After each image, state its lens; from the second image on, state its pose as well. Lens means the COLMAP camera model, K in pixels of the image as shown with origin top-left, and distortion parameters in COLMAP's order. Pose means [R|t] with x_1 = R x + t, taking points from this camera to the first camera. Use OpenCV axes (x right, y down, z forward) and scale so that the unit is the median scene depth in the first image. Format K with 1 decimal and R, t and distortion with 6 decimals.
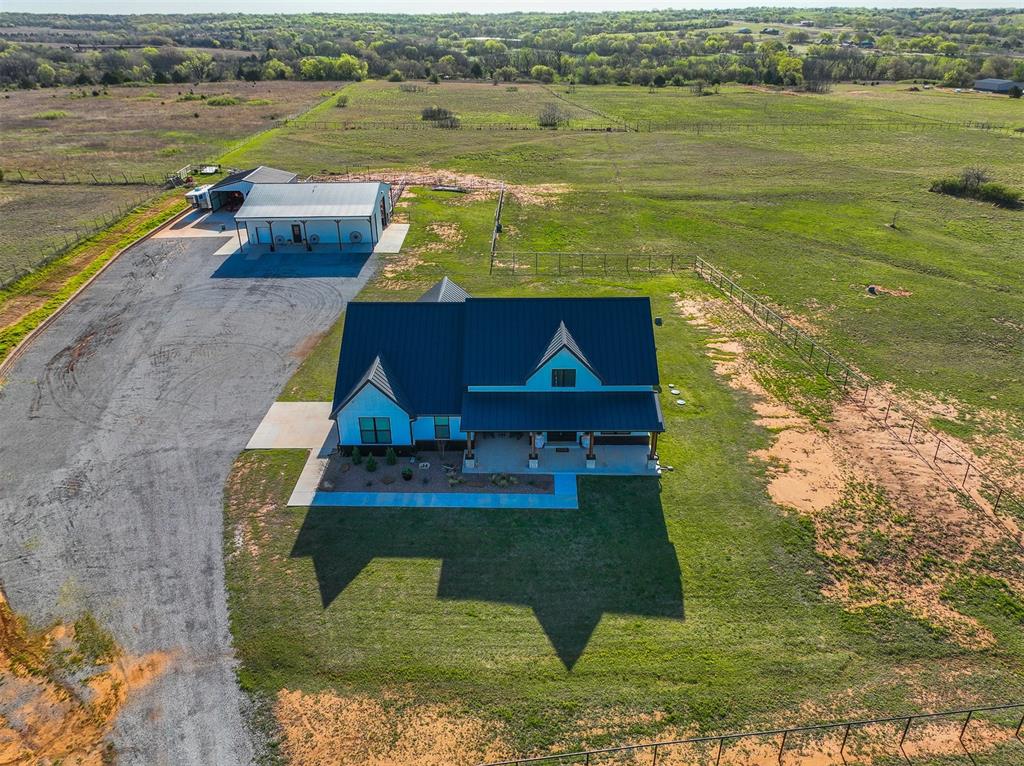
lens RADIAL K [[721.6, 0, 513.9], [0, 721.6, 381.6], [0, 0, 1]] dist [0.002814, 0.015793]
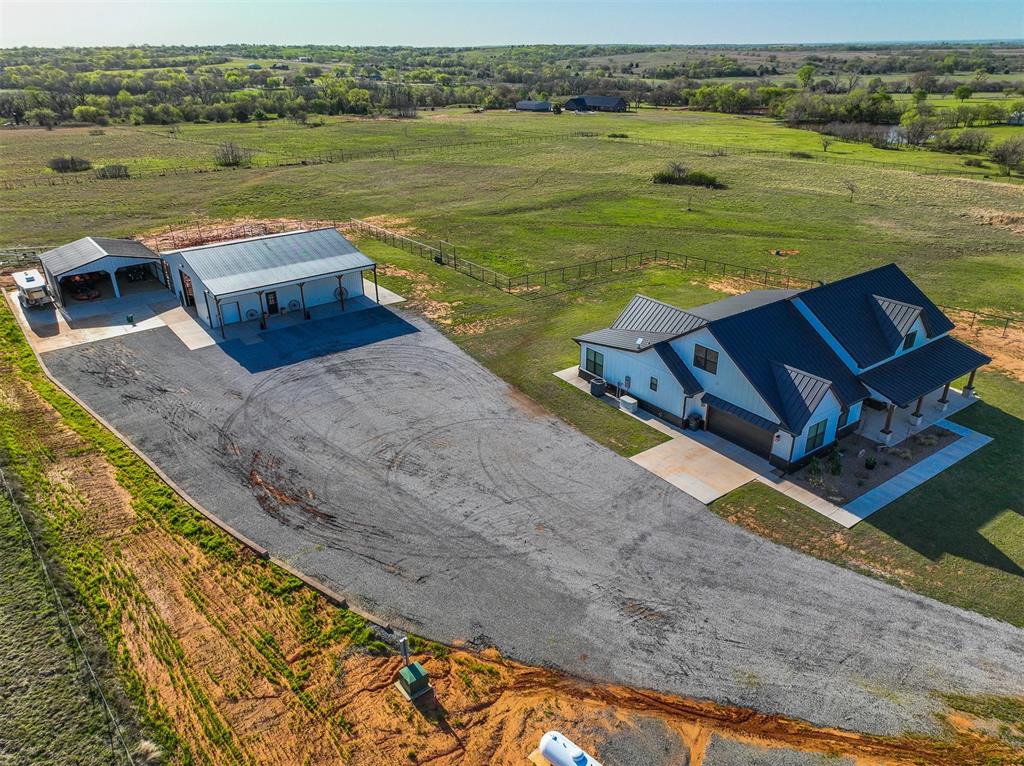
lens RADIAL K [[721.6, 0, 513.9], [0, 721.6, 385.5], [0, 0, 1]] dist [0.002814, 0.015793]
pose [[0.803776, -0.255593, 0.537231, -0.223857], [0.275399, 0.960284, 0.044829, -0.033488], [-0.527352, 0.111920, 0.842243, 0.083445]]
